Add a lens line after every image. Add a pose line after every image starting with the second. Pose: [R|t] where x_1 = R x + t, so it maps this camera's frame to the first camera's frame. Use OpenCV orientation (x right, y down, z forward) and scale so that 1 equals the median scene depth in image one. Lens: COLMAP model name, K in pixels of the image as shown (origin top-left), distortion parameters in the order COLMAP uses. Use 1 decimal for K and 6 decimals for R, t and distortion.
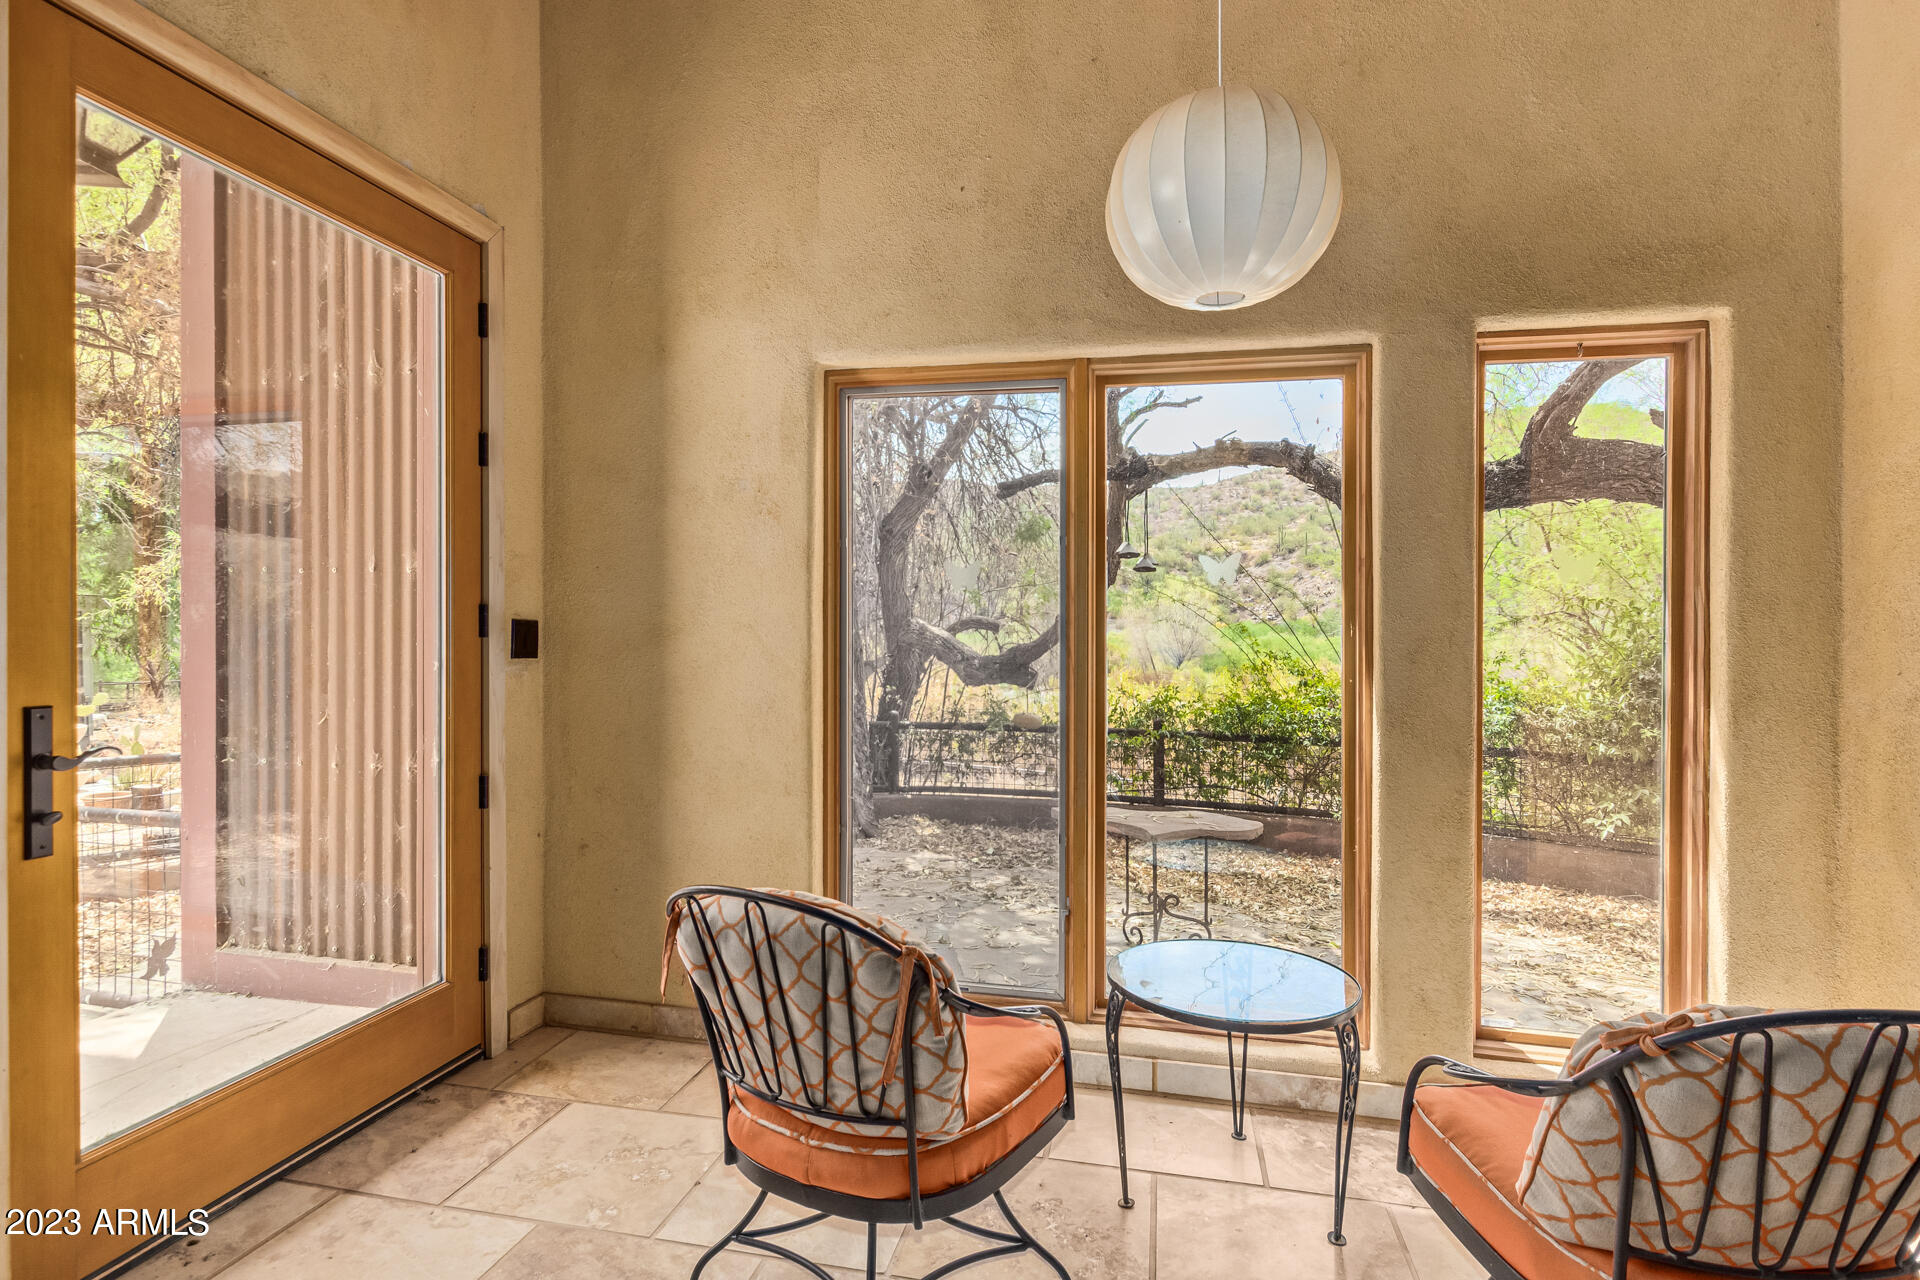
lens RADIAL K [[958.6, 0, 972.9], [0, 958.6, 648.9], [0, 0, 1]] dist [-0.003644, -0.000343]
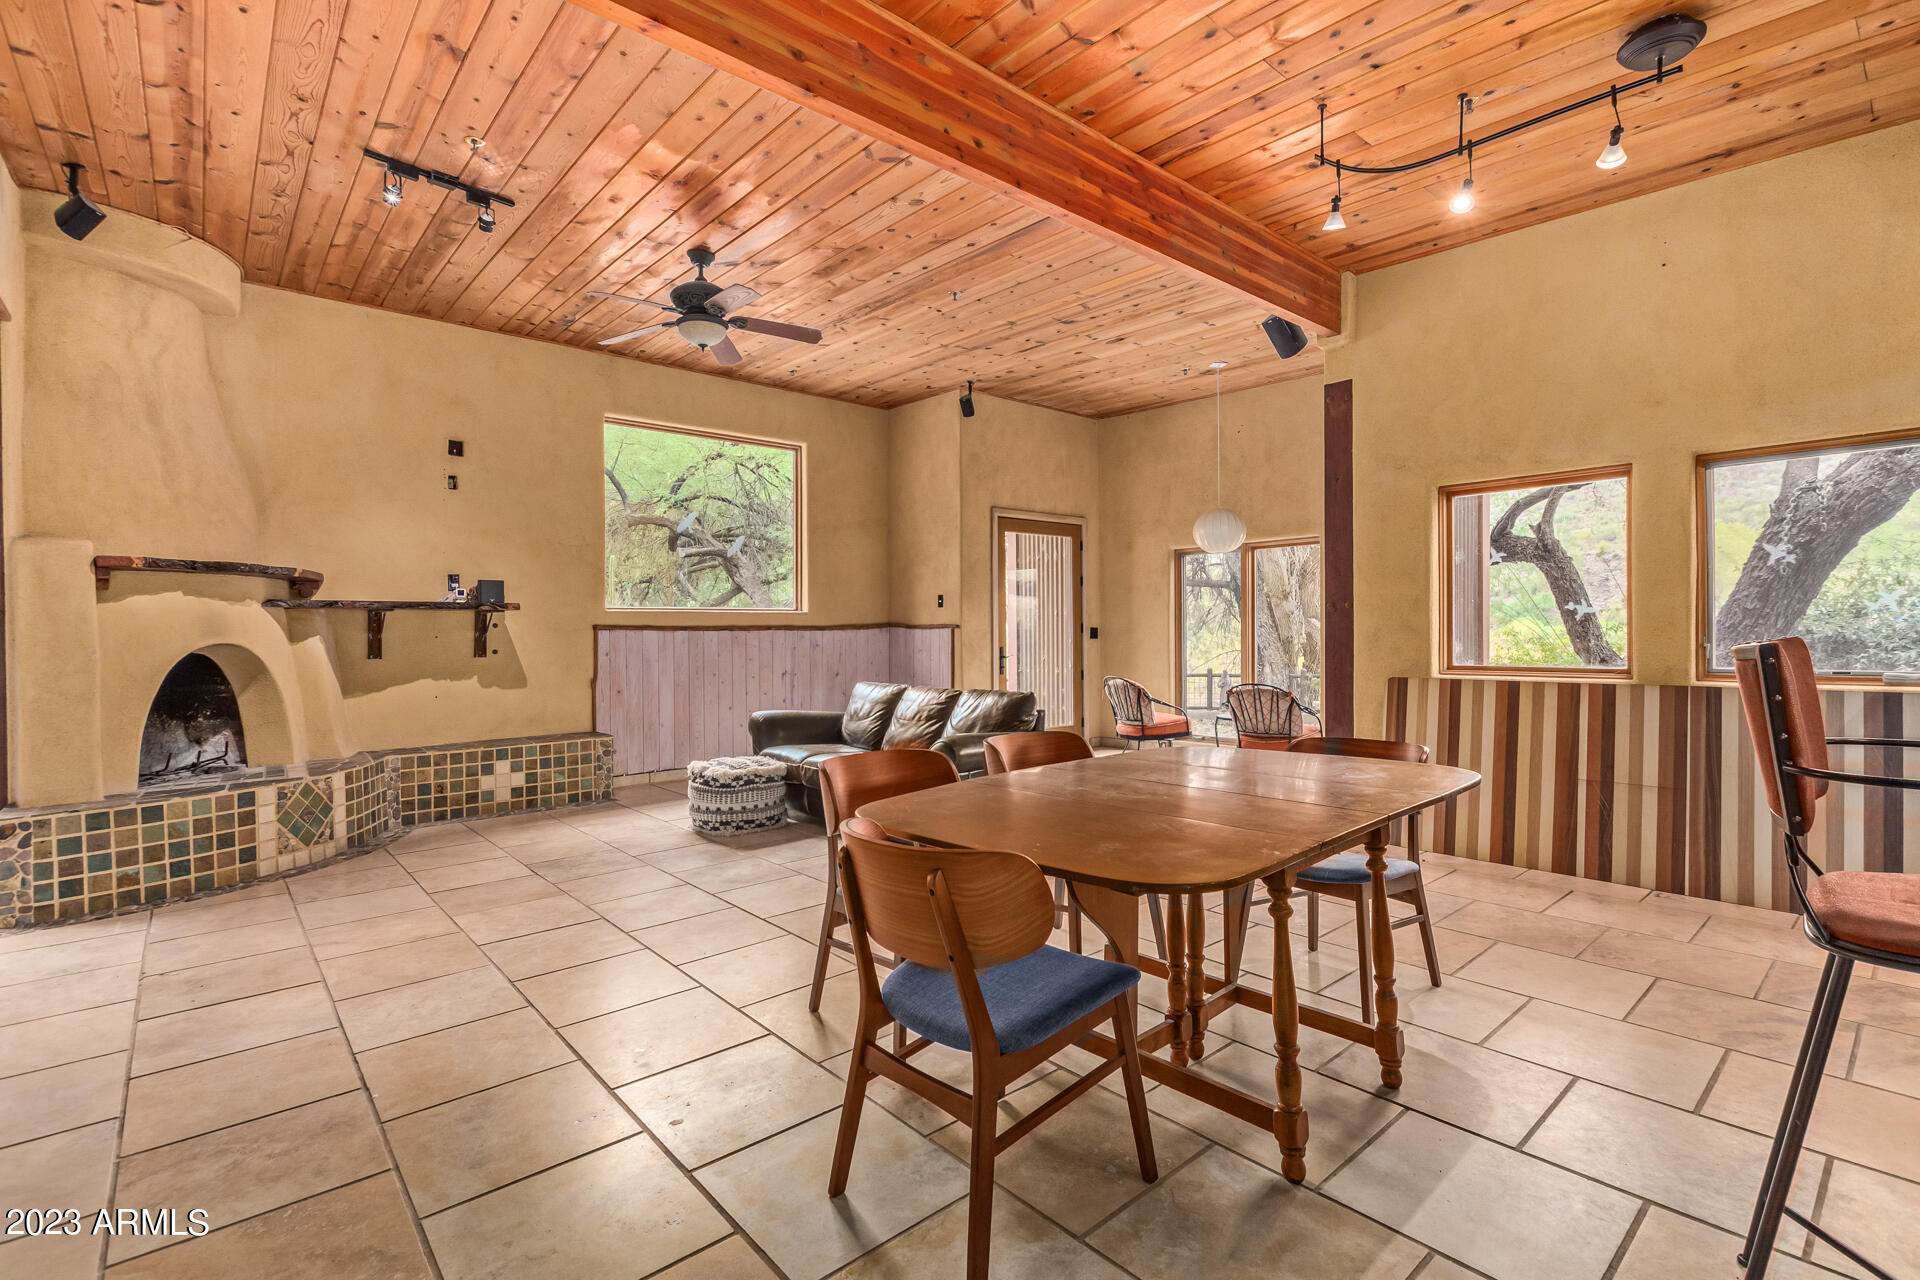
lens RADIAL K [[883.1, 0, 971.8], [0, 883.1, 645.9], [0, 0, 1]] dist [0.004007, -0.002914]
pose [[0.789175, -0.009800, -0.614091, 1.087892], [0.012269, 0.999925, -0.000190, 0.030123], [0.614046, -0.007385, 0.789235, -1.703119]]
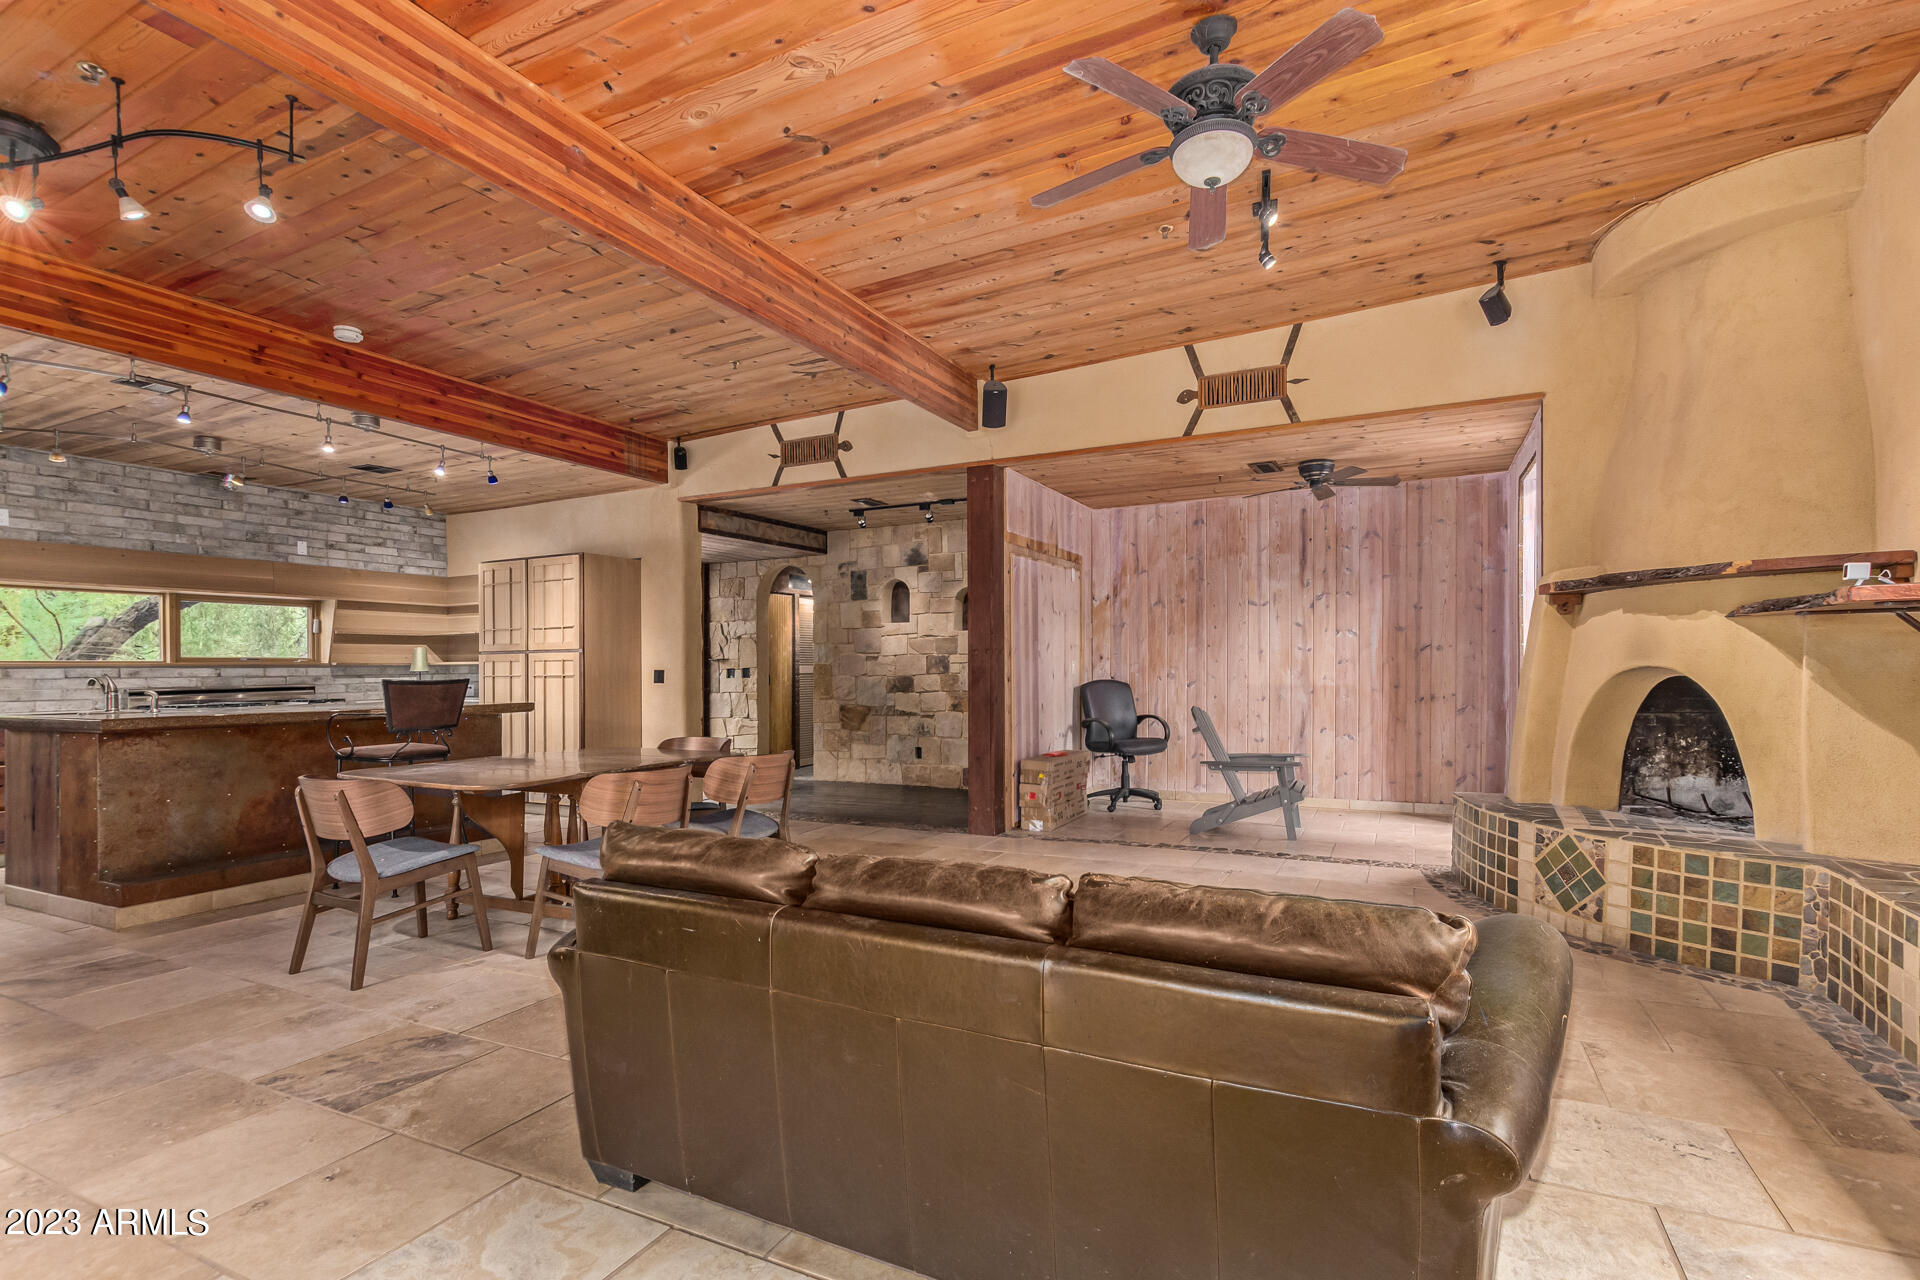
lens RADIAL K [[883.1, 0, 1004.3], [0, 883.1, 682.4], [0, 0, 1]] dist [0.004007, -0.002914]
pose [[-0.969462, -0.004361, 0.245205, -0.358691], [0.003936, 0.999436, 0.033337, -0.017209], [-0.245212, 0.033284, -0.968898, 0.329462]]
